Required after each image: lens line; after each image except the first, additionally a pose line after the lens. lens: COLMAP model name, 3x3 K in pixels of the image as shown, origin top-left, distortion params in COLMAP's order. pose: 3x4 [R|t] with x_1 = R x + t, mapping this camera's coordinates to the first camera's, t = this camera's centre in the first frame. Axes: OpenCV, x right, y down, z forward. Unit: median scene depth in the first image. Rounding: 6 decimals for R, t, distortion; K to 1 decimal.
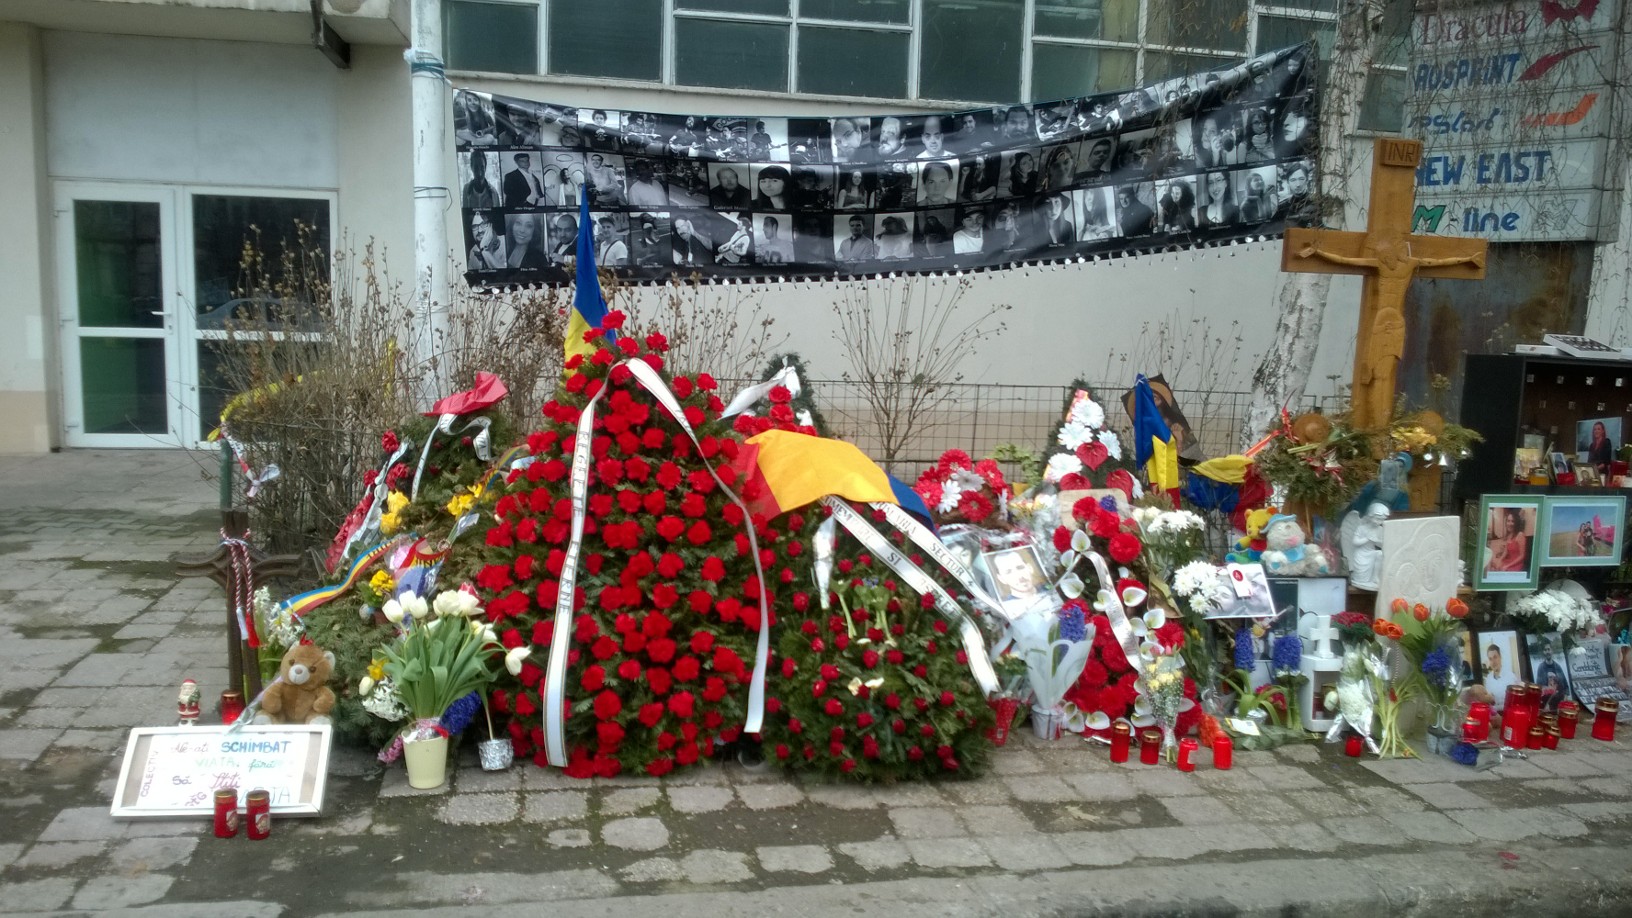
lens RADIAL K [[1240.2, 0, 810.2], [0, 1240.2, 469.4], [0, 0, 1]] dist [0.012984, -0.071445]
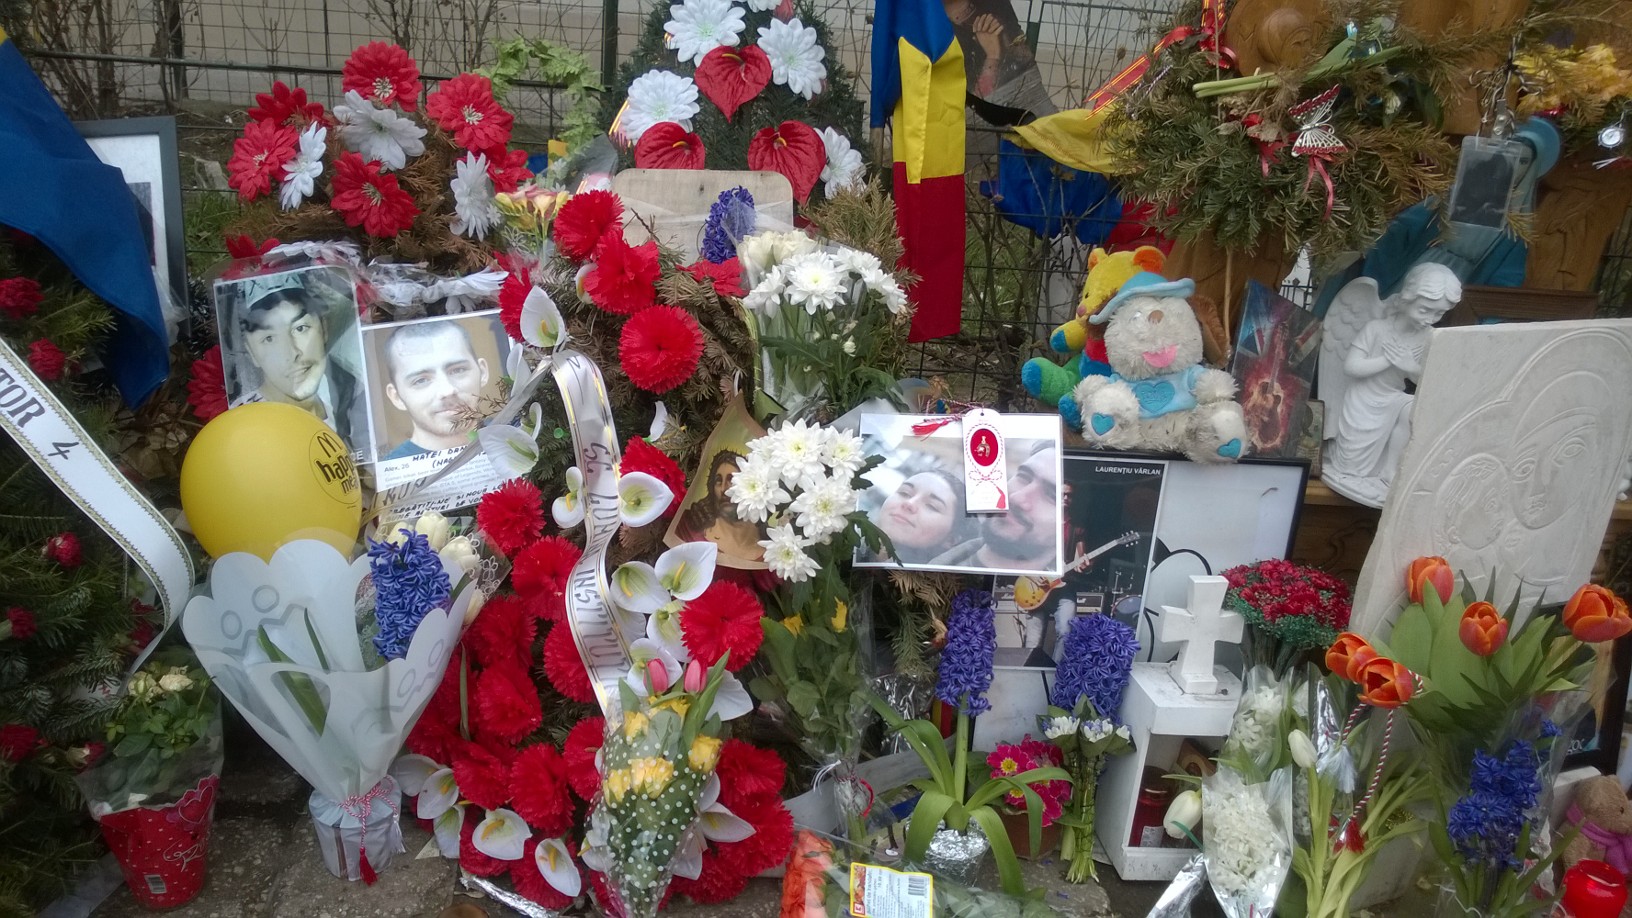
lens RADIAL K [[1240.2, 0, 825.7], [0, 1240.2, 491.8], [0, 0, 1]] dist [0.012984, -0.071445]
pose [[0.995624, 0.076027, -0.054344, 0.315121], [-0.057346, 0.956188, 0.287082, -0.001281], [0.073789, -0.282709, 0.956363, 0.644285]]
